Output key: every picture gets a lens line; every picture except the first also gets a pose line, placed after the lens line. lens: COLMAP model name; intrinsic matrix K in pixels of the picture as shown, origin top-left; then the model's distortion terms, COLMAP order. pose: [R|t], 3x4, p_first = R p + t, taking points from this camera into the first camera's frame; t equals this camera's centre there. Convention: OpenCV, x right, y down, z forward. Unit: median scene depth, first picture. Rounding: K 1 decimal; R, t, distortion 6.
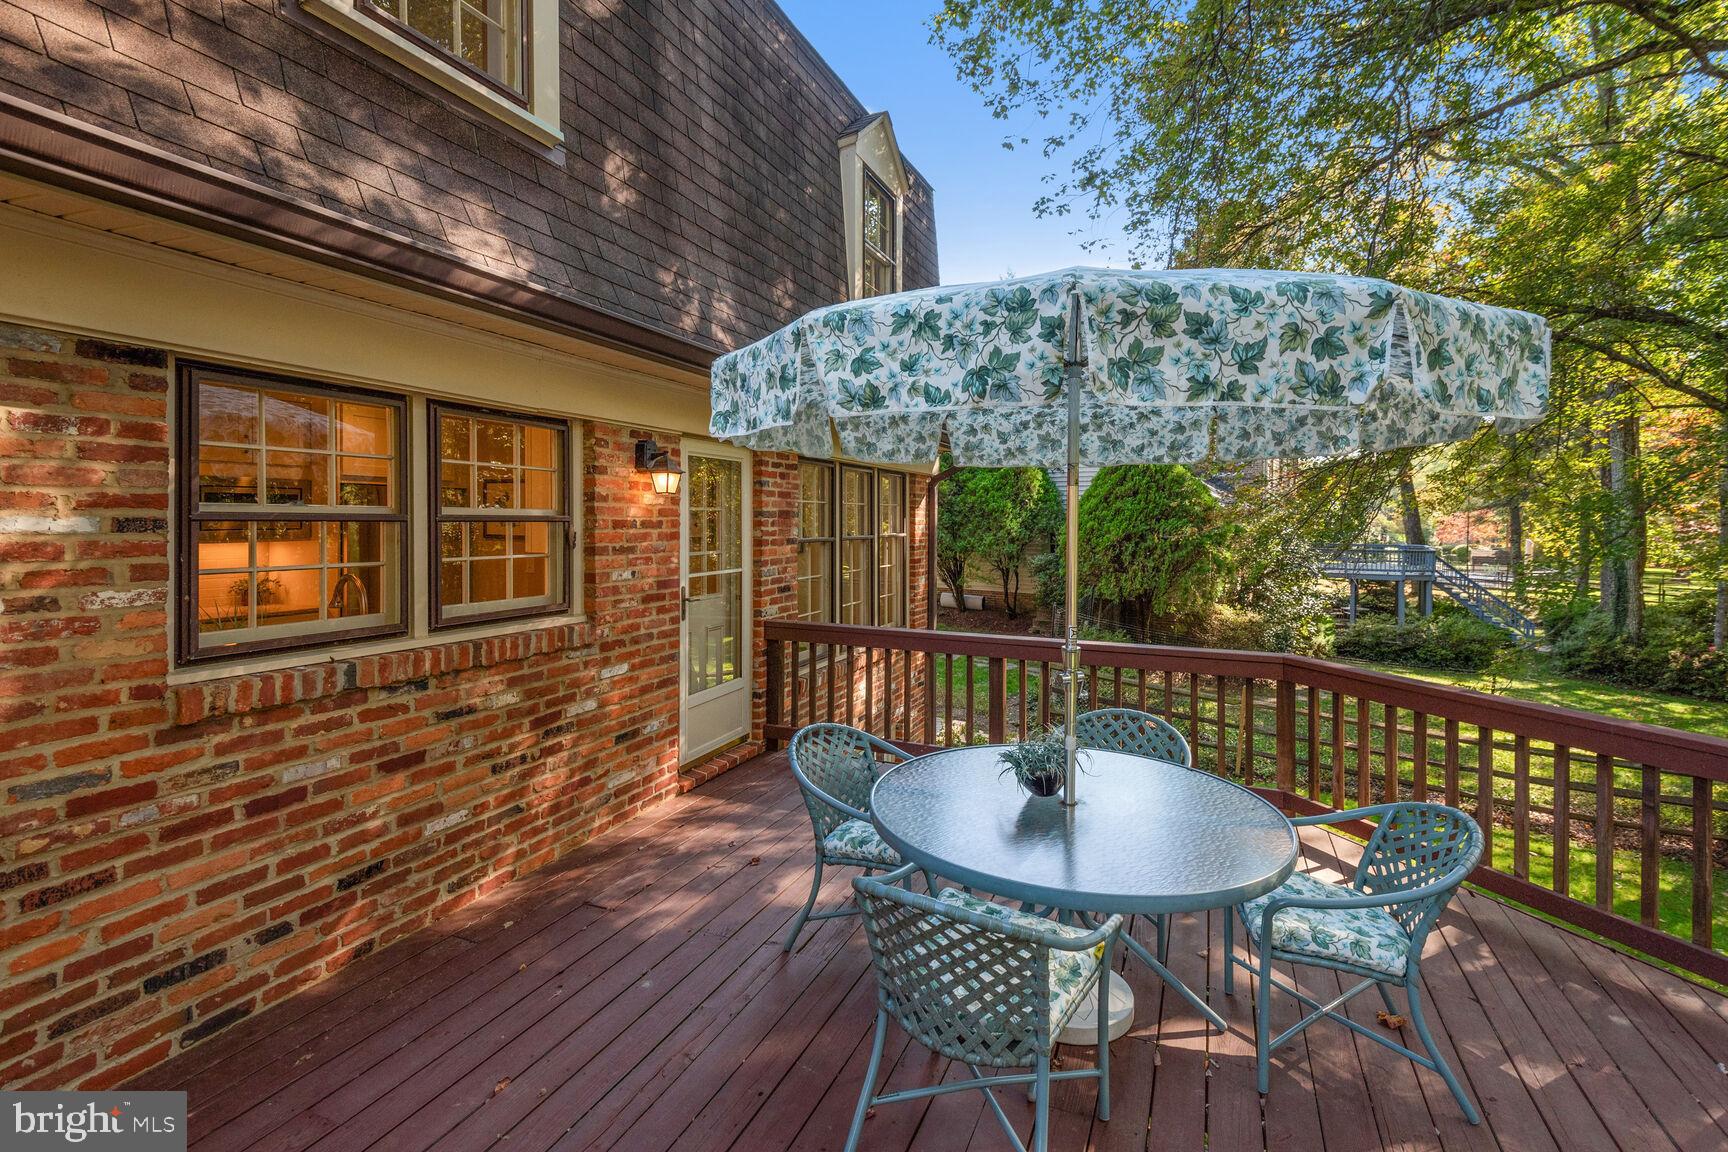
lens RADIAL K [[785.2, 0, 886.8], [0, 785.2, 523.8], [0, 0, 1]] dist [0.017174, -0.008126]
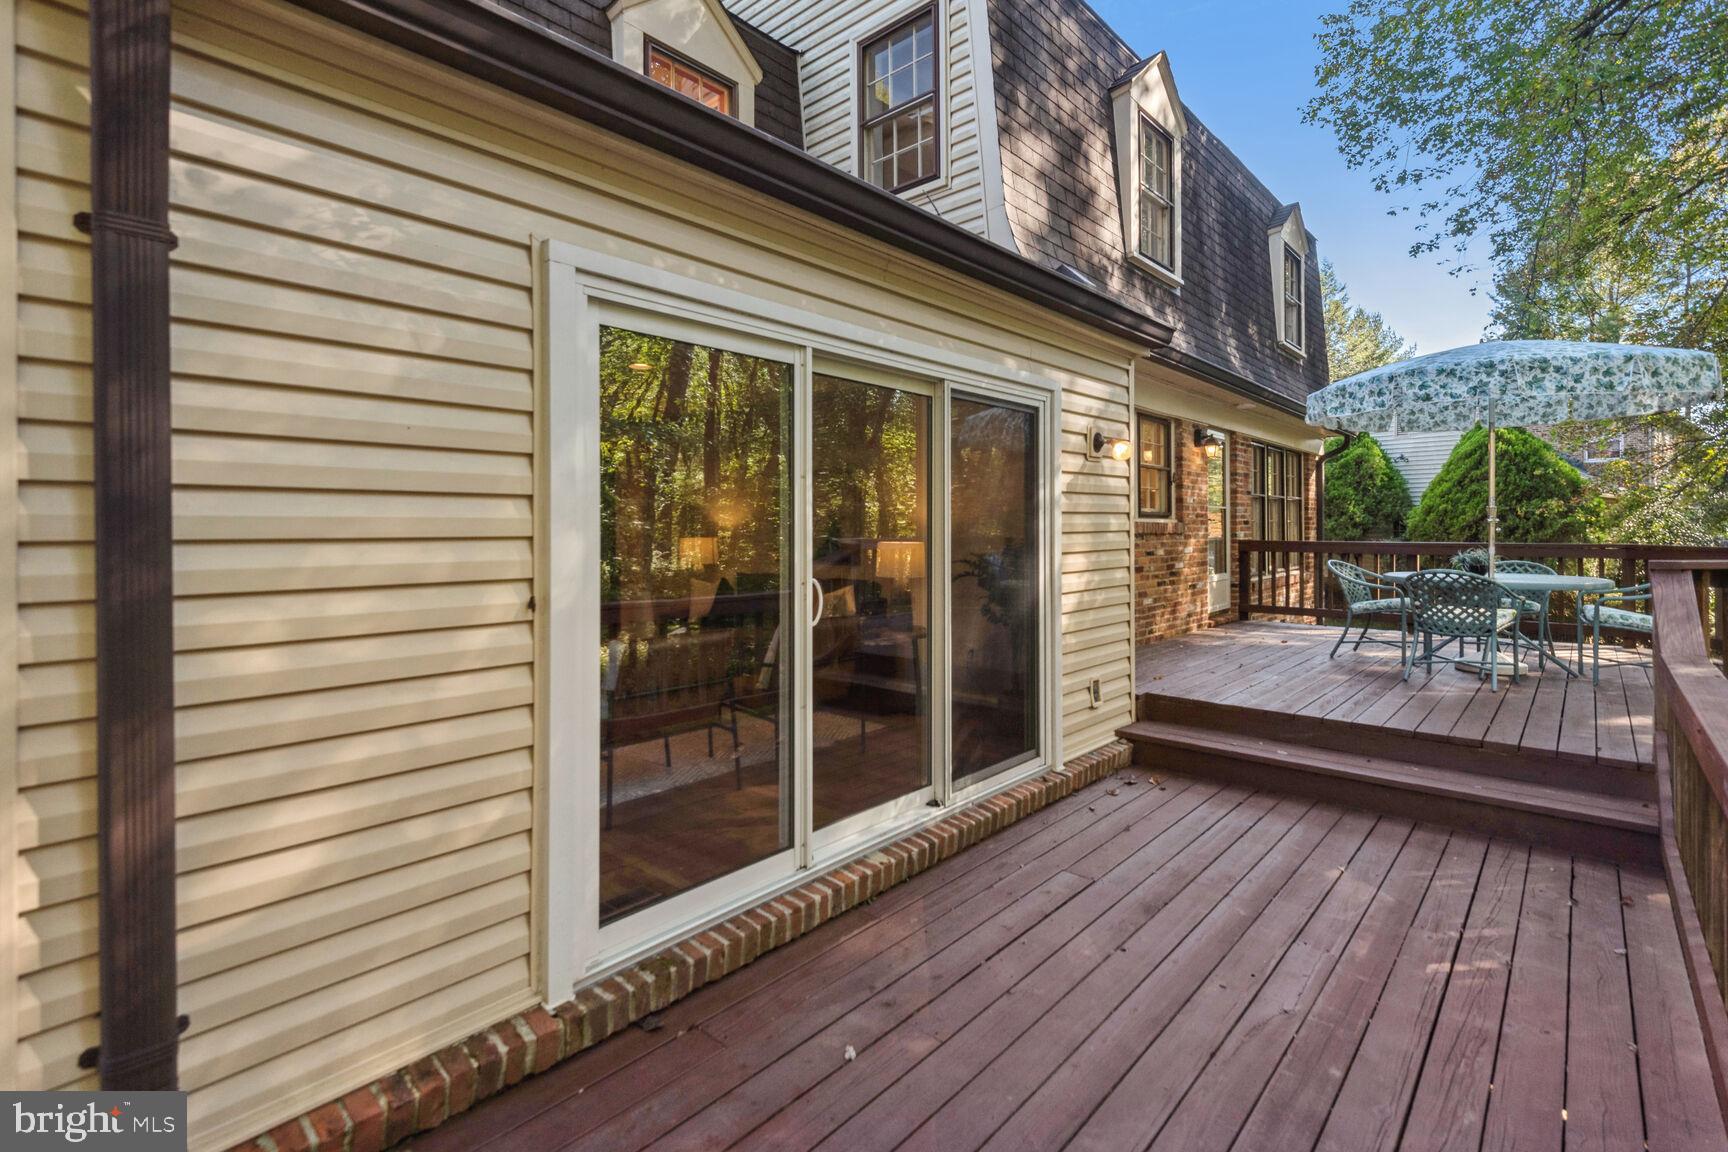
lens RADIAL K [[785.2, 0, 904.2], [0, 785.2, 517.0], [0, 0, 1]] dist [0.017174, -0.008126]
pose [[0.948833, -0.009161, -0.315645, -0.487972], [0.002587, 0.999771, -0.021241, 0.179152], [0.315768, 0.019338, 0.948639, -1.258008]]
